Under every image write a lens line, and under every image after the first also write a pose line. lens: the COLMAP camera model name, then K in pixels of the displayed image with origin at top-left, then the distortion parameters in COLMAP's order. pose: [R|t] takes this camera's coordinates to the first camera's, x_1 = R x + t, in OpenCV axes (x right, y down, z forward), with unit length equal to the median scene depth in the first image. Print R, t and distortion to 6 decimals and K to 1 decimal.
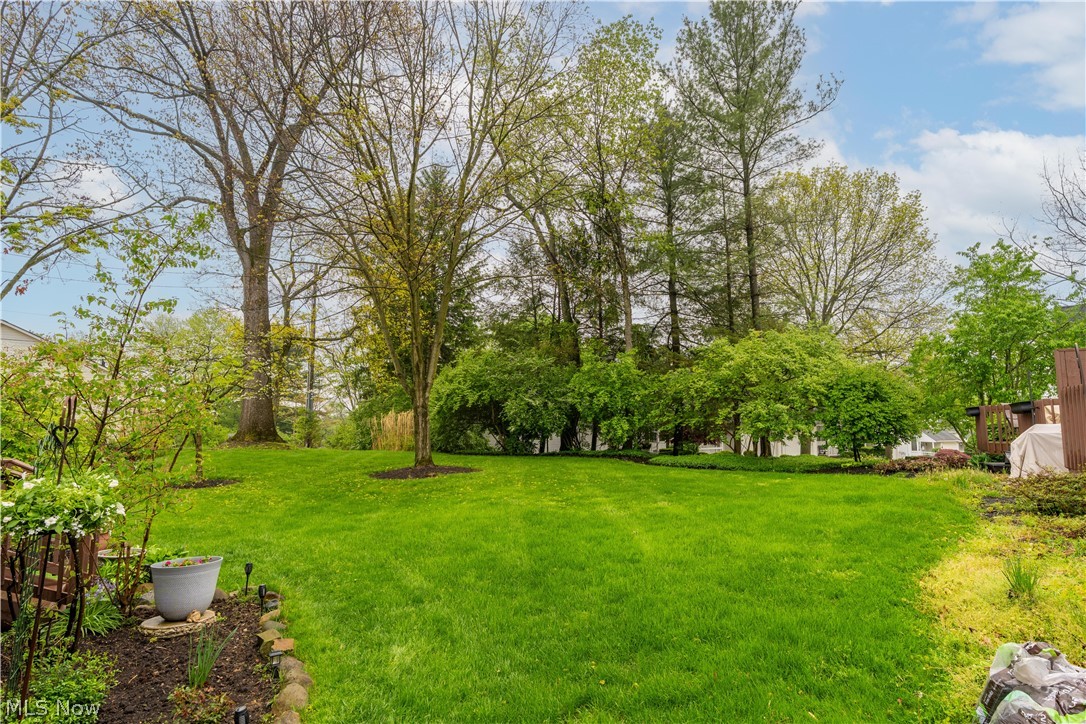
lens RADIAL K [[561.8, 0, 543.0], [0, 561.8, 362.0], [0, 0, 1]] dist [-0.000487, -0.000073]
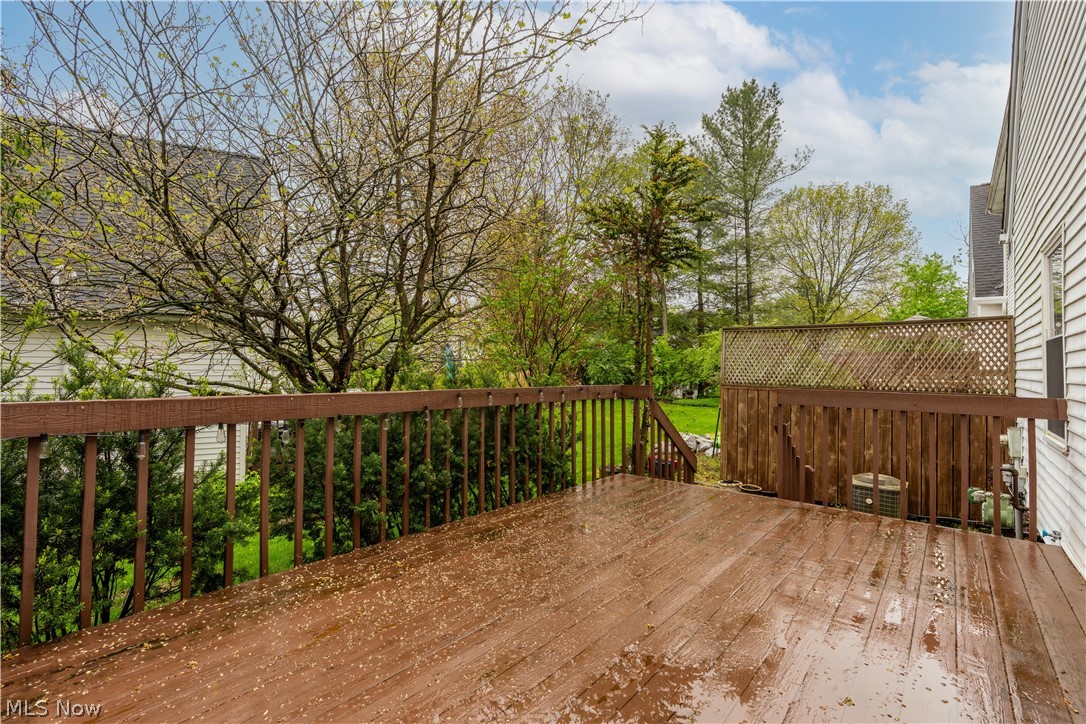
lens RADIAL K [[484.6, 0, 543.0], [0, 484.6, 362.0], [0, 0, 1]] dist [-0.000148, -0.000001]
pose [[0.987627, -0.004890, -0.156746, 0.025065], [0.018227, 0.996319, 0.083760, -0.060449], [0.155760, -0.085580, 0.984081, -0.396491]]
